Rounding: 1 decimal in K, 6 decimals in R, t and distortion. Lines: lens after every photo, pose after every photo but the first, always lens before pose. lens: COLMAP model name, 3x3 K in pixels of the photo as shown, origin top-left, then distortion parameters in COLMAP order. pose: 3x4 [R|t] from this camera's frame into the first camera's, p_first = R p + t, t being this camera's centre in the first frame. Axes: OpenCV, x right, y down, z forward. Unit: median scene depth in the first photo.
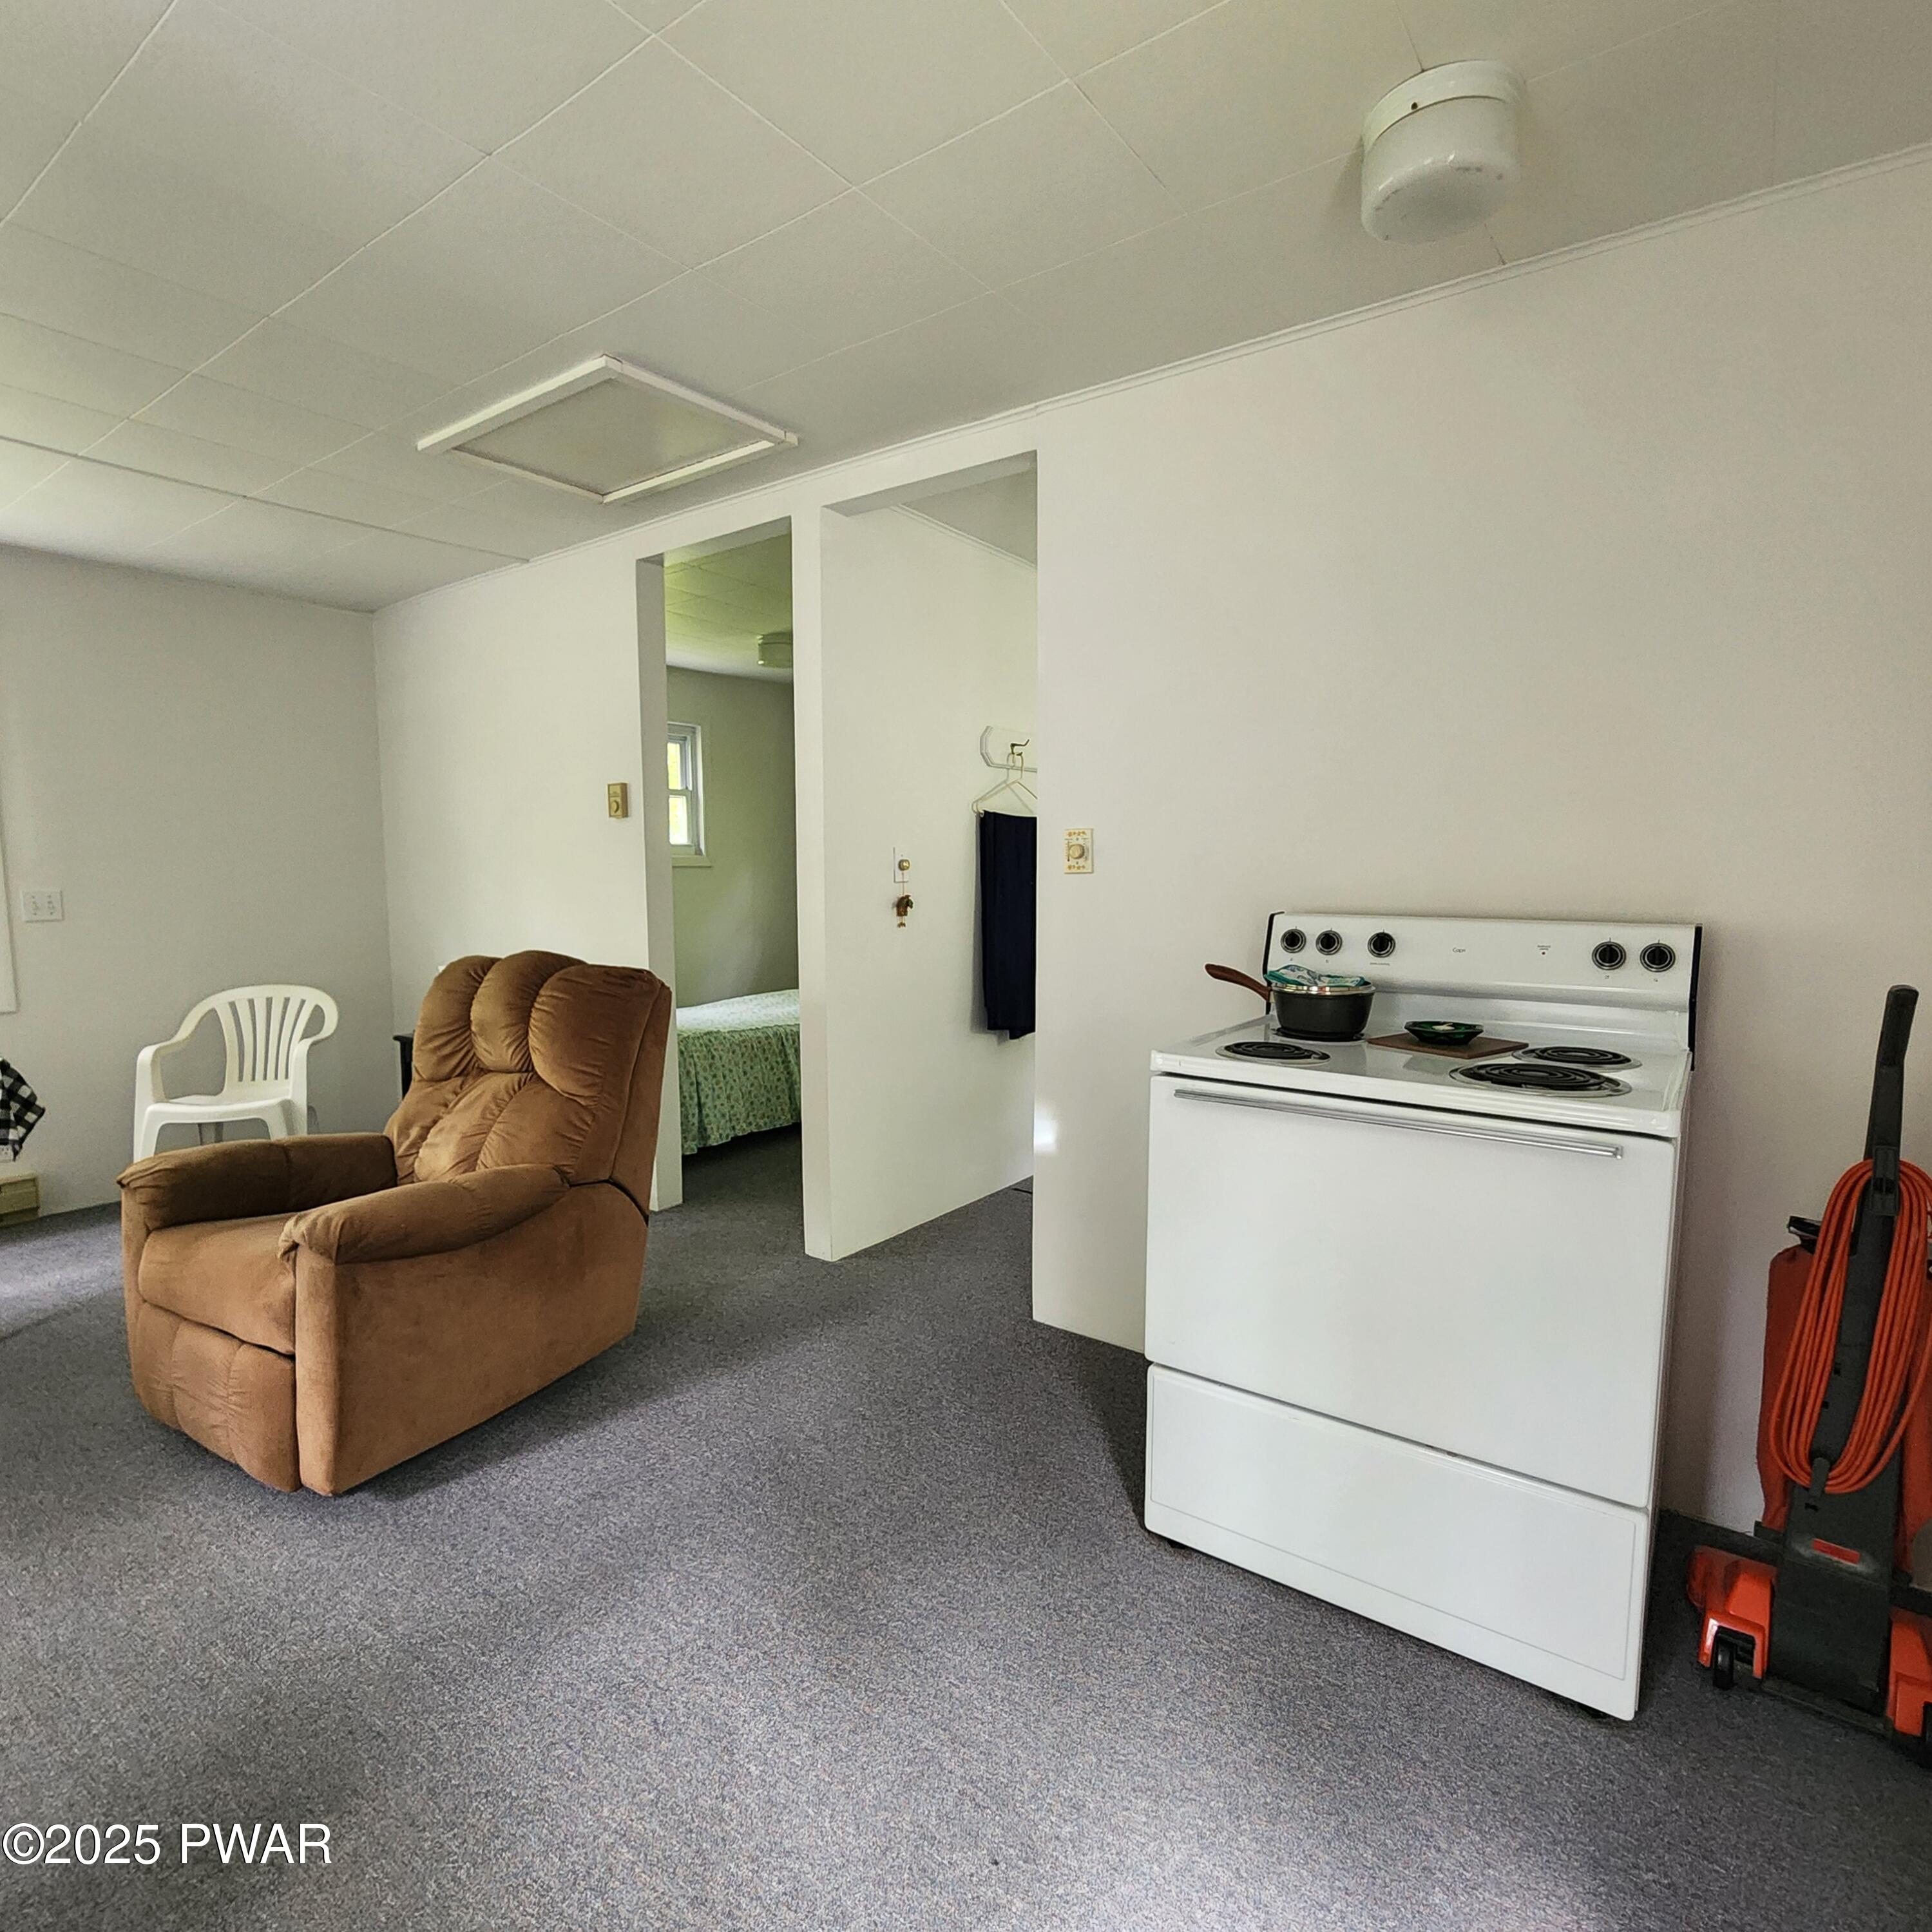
lens RADIAL K [[1051.6, 0, 965.1], [0, 1051.6, 964.9], [0, 0, 1]] dist [0.002644, 0.000472]
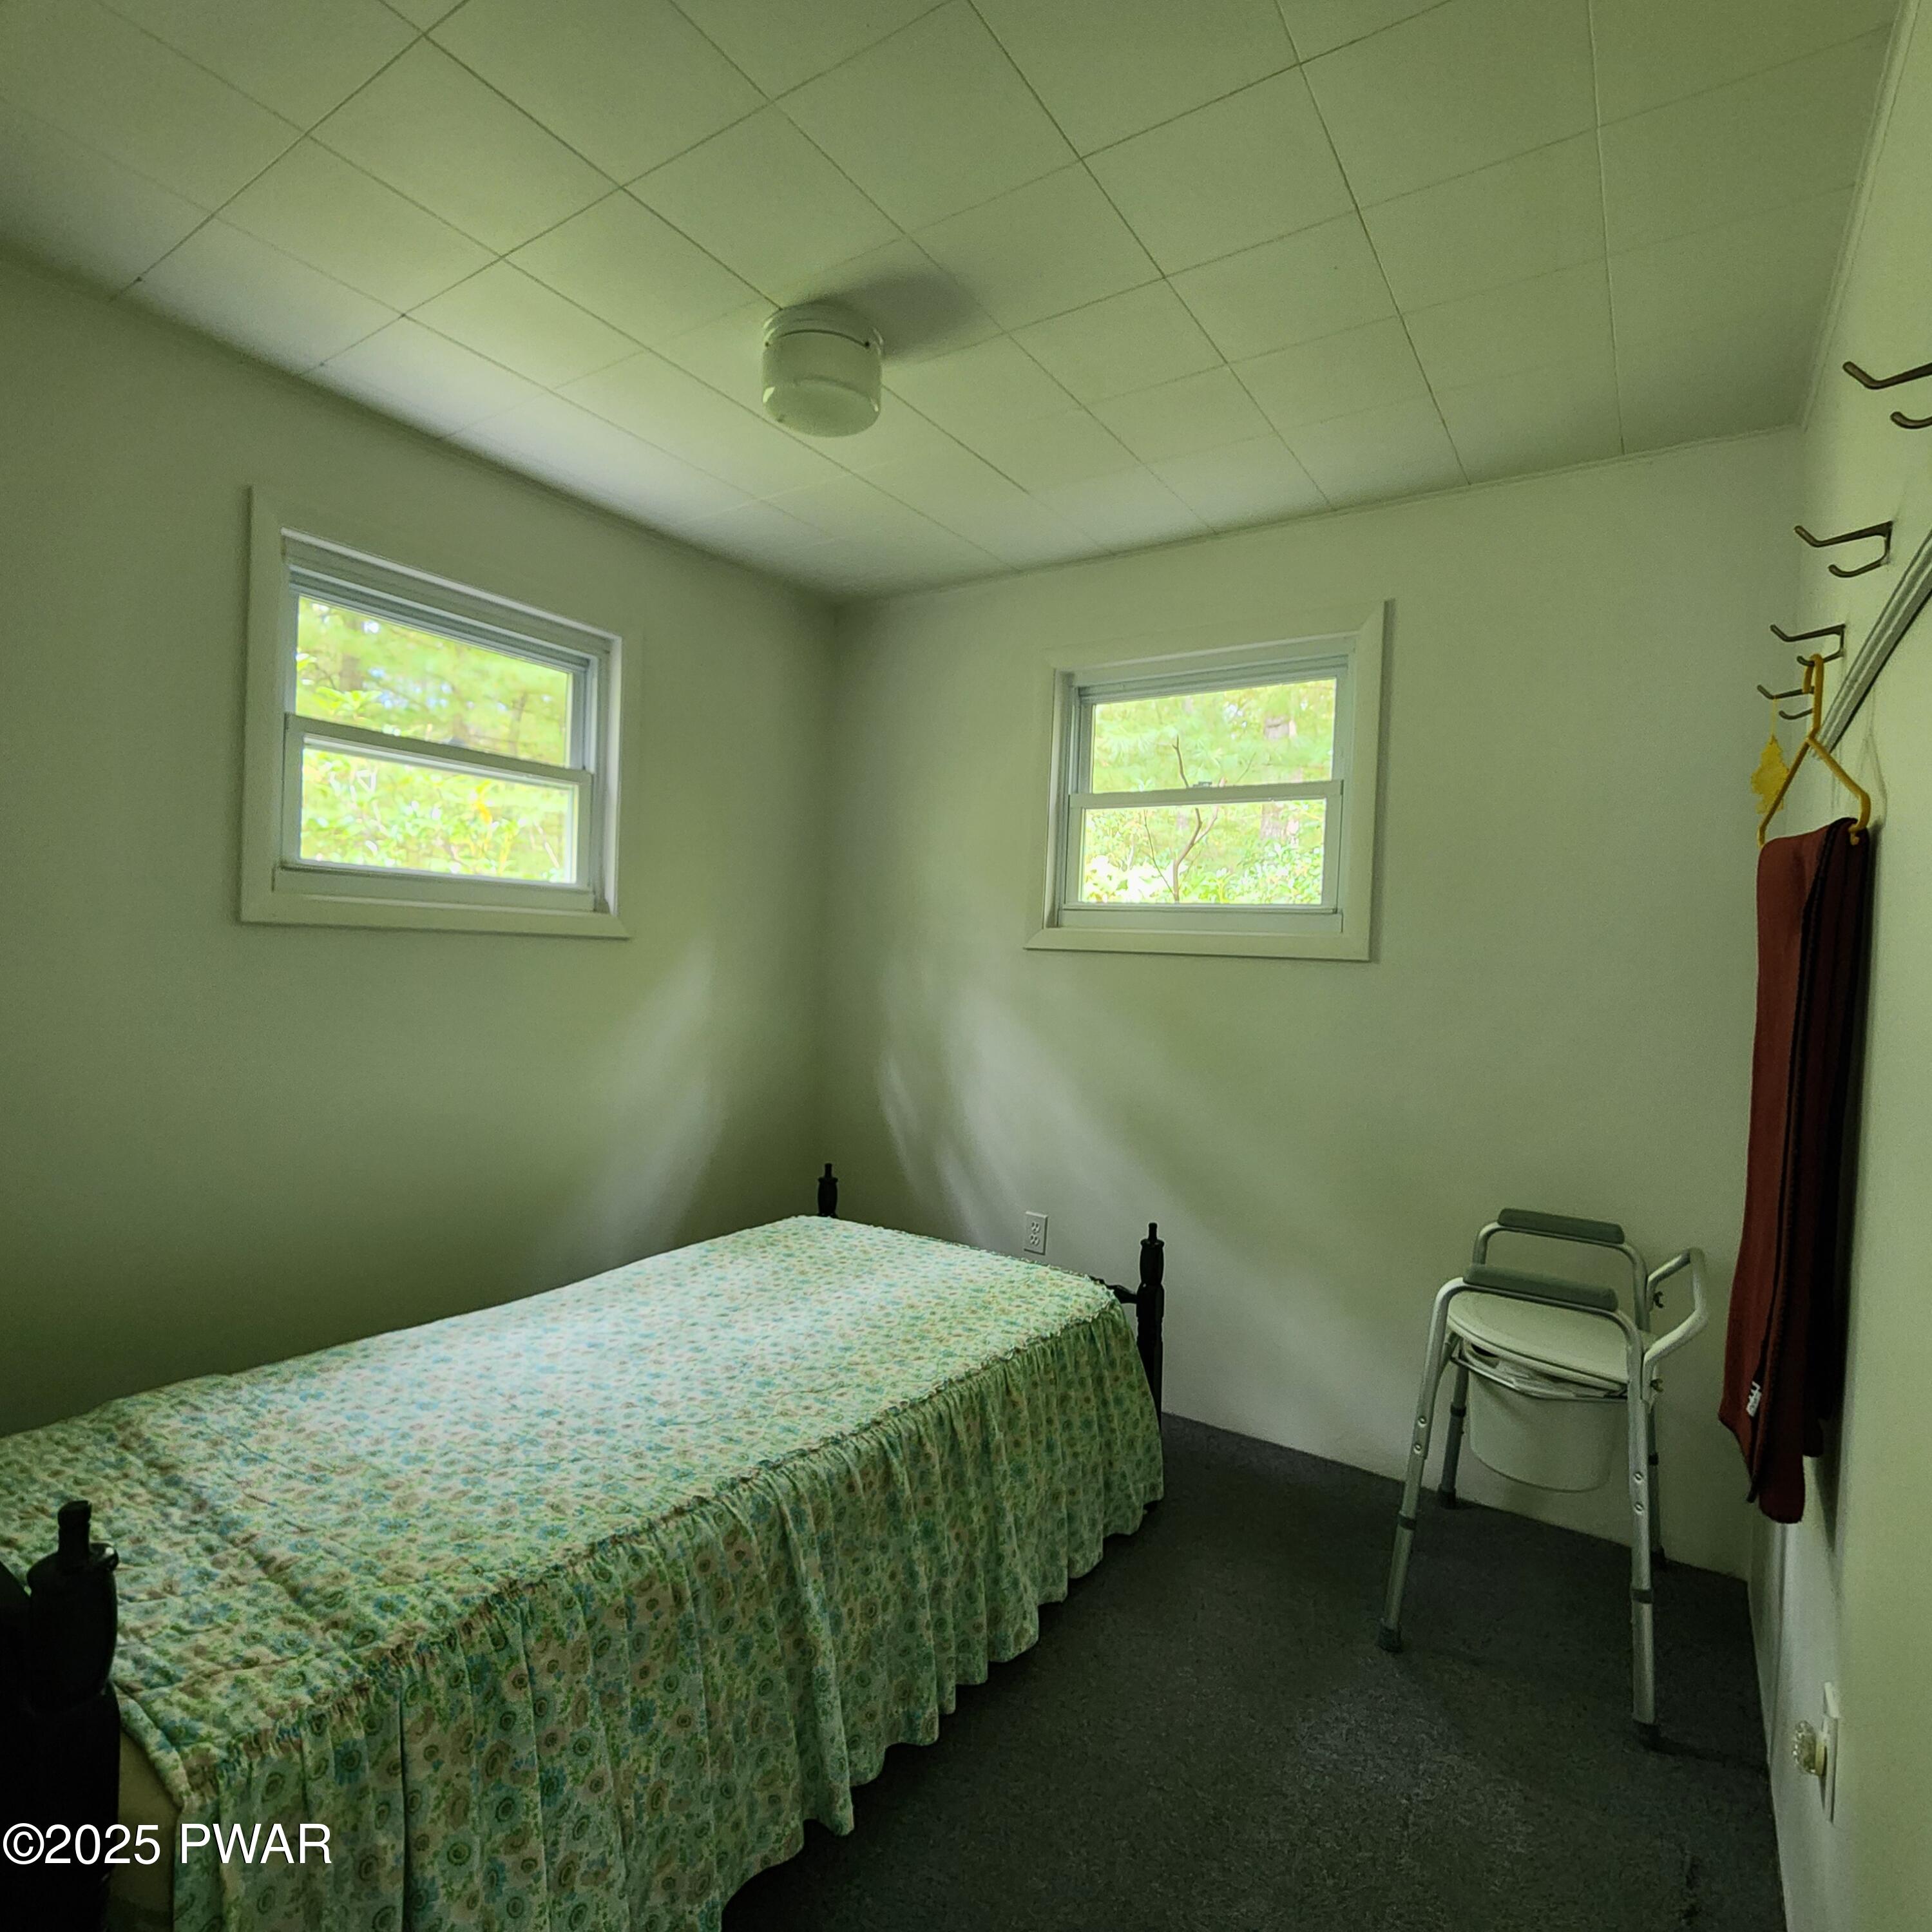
lens RADIAL K [[1051.6, 0, 966.2], [0, 1051.6, 980.1], [0, 0, 1]] dist [0.002644, 0.000472]
pose [[0.998734, 0.039430, 0.031247, -0.140461], [-0.037358, 0.997229, -0.064336, -0.067820], [-0.033697, 0.063087, 0.997439, 0.706368]]
